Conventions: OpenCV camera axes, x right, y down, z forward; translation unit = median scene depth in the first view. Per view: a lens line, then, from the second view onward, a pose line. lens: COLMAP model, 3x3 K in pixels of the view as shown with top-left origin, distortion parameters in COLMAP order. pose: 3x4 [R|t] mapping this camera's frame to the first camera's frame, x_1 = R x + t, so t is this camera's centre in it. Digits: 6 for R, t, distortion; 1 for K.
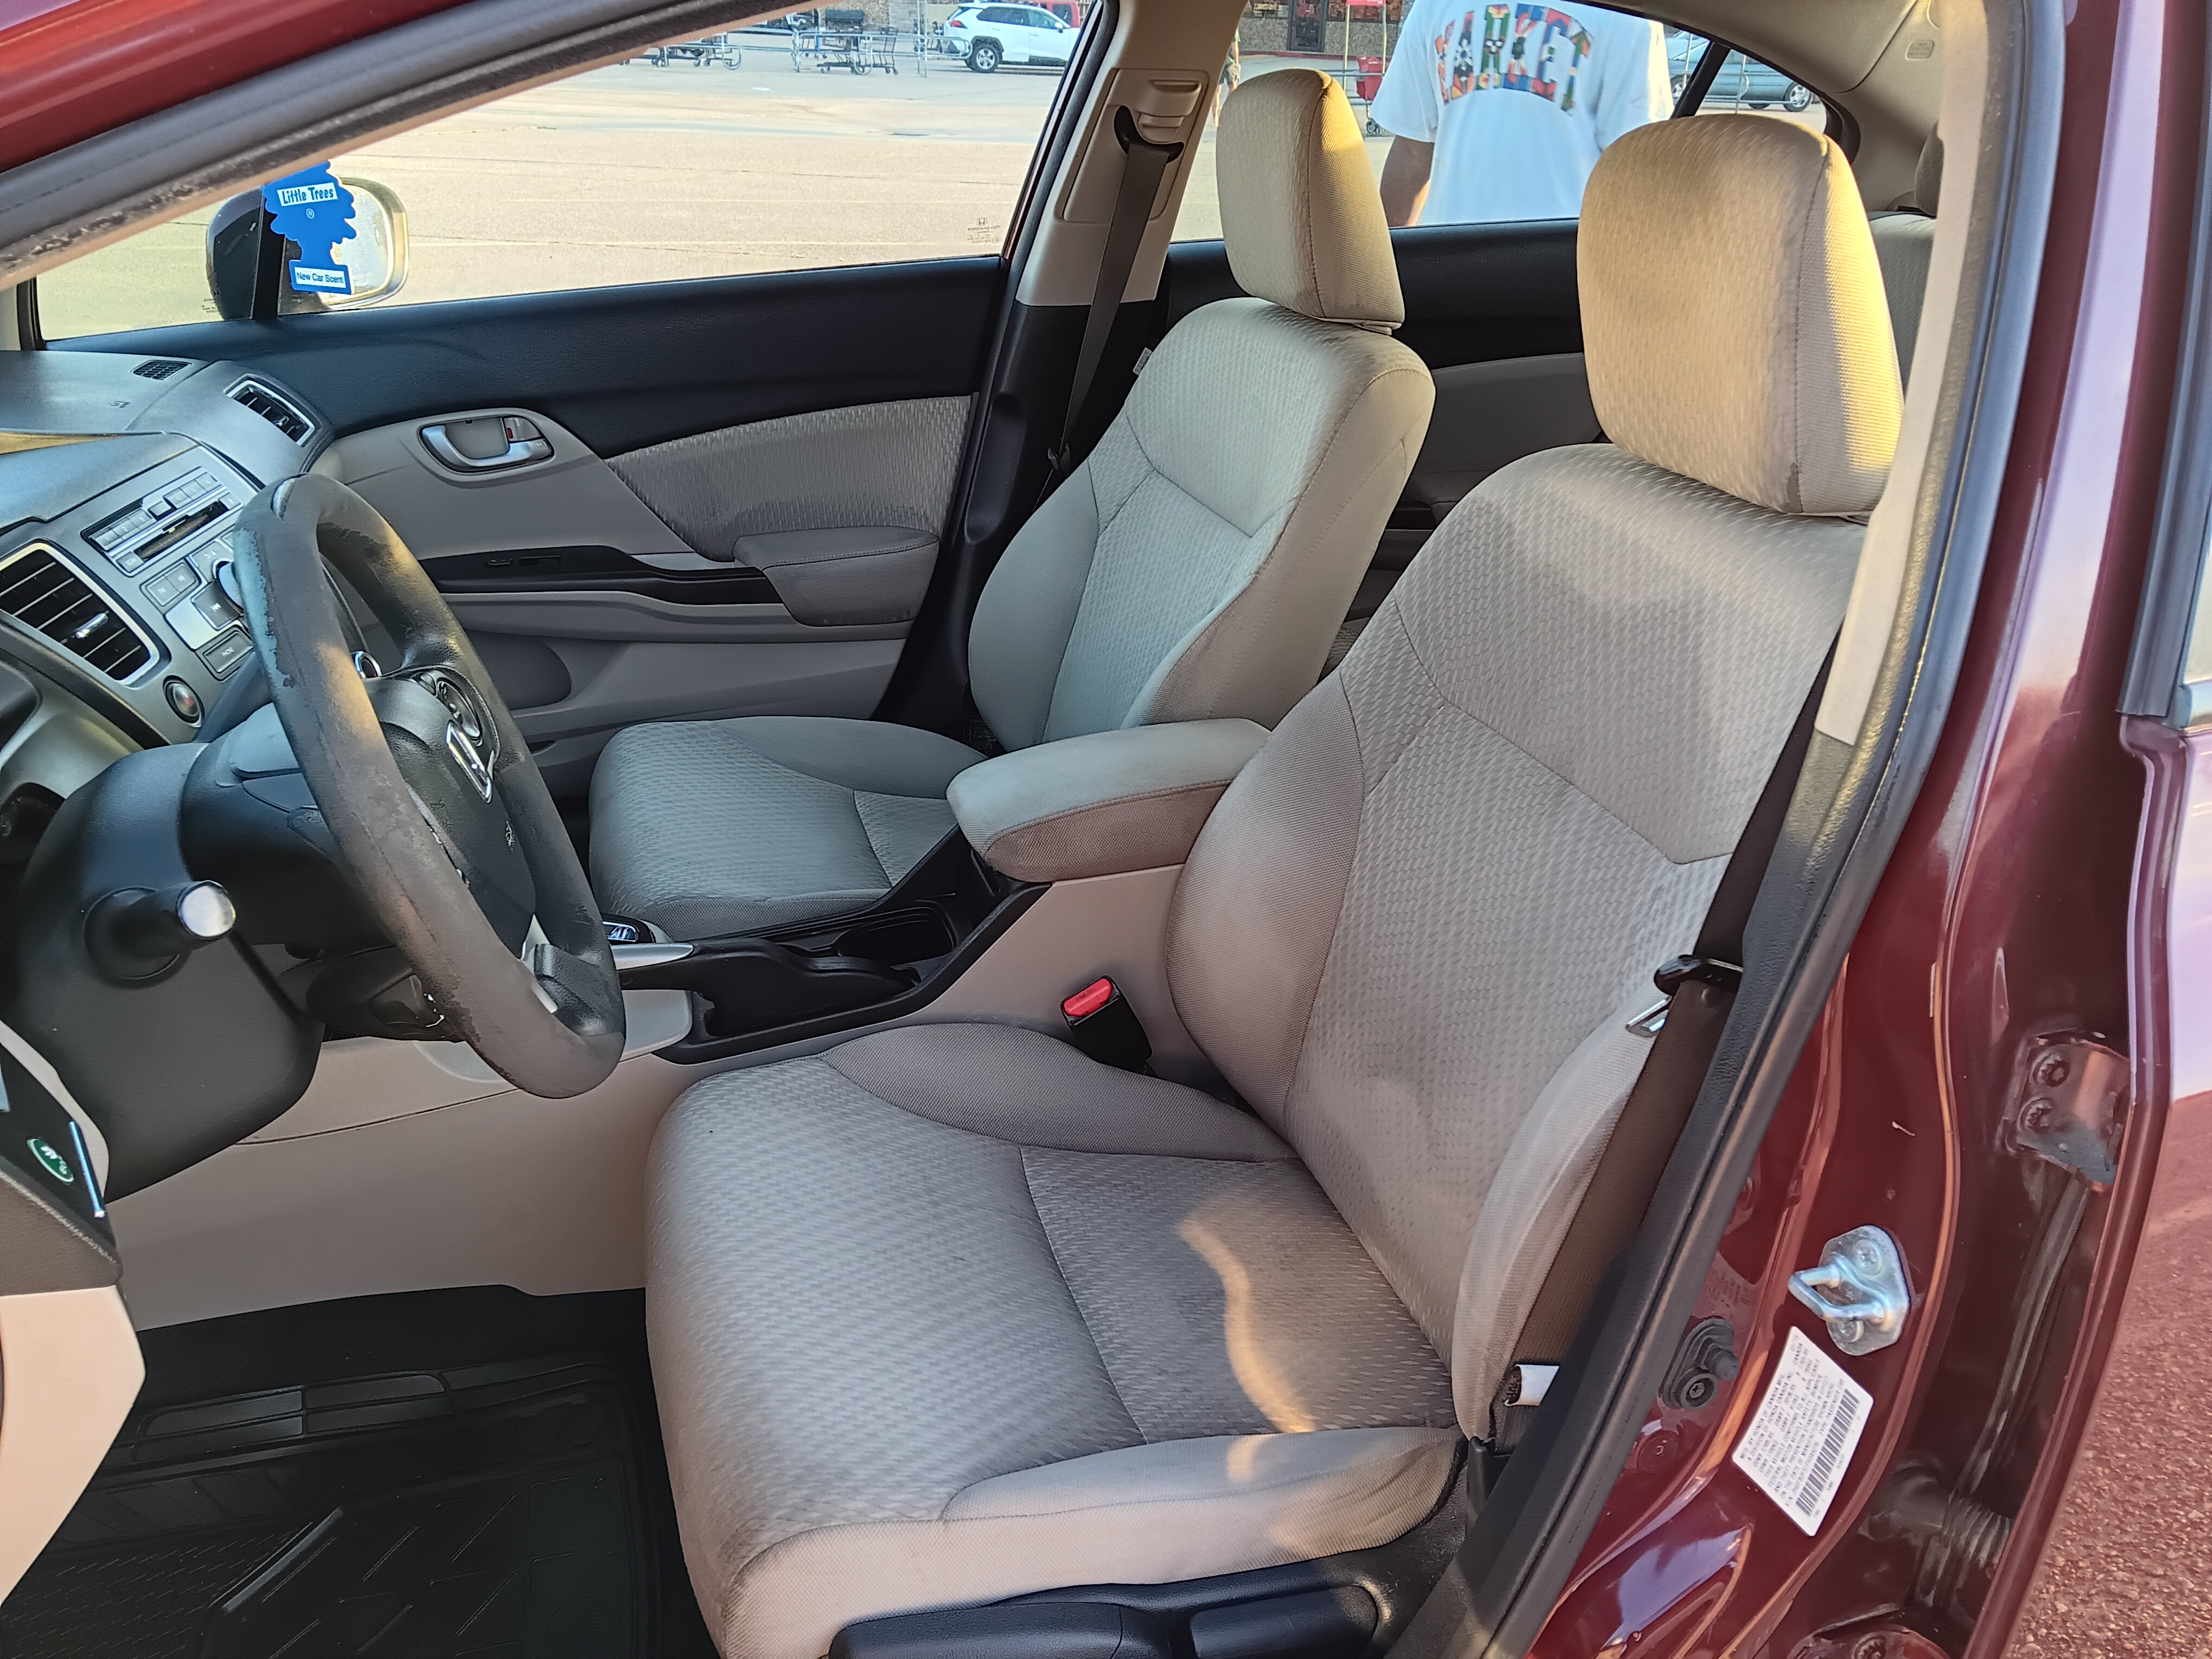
lens RADIAL K [[1688.9, 0, 1106.0], [0, 1688.9, 829.5], [0, 0, 1]] dist [0.015913, -0.059502]
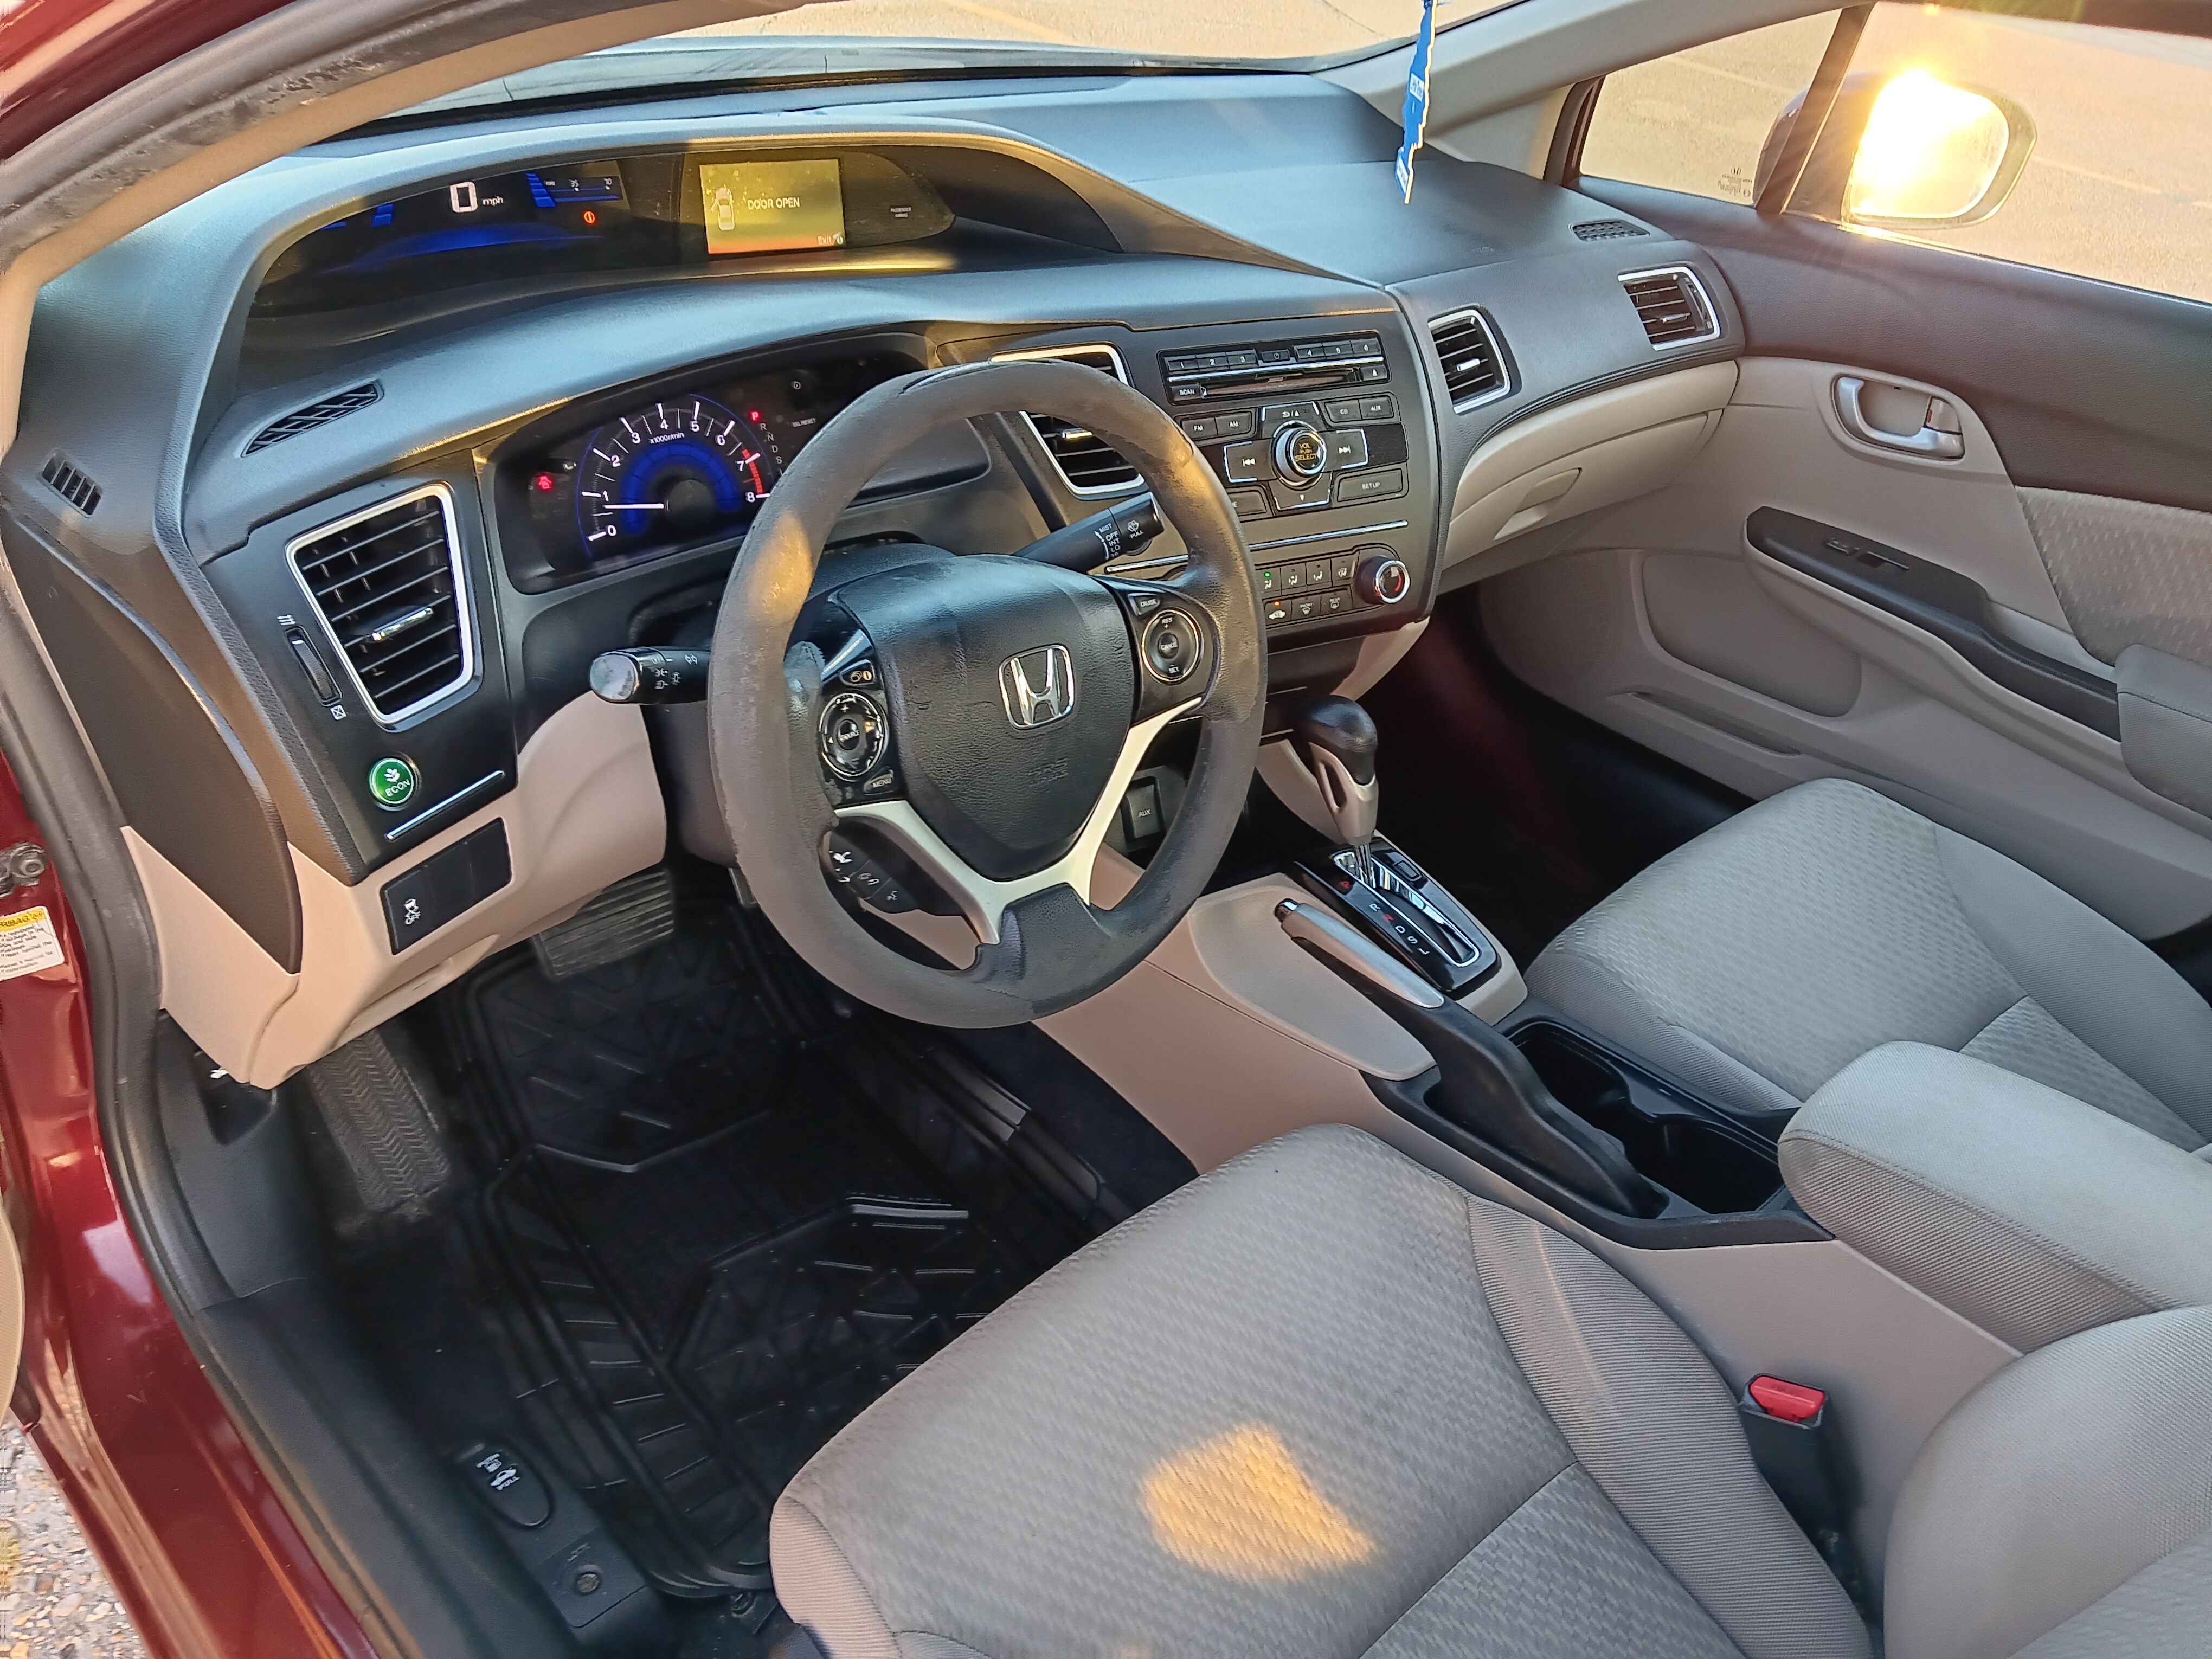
lens RADIAL K [[1688.9, 0, 1106.0], [0, 1688.9, 829.5], [0, 0, 1]] dist [0.015913, -0.059502]
pose [[0.448871, 0.518356, -0.727889, 0.255737], [-0.456280, 0.833322, 0.312062, -0.190970], [0.768325, 0.192045, 0.610570, 0.288320]]
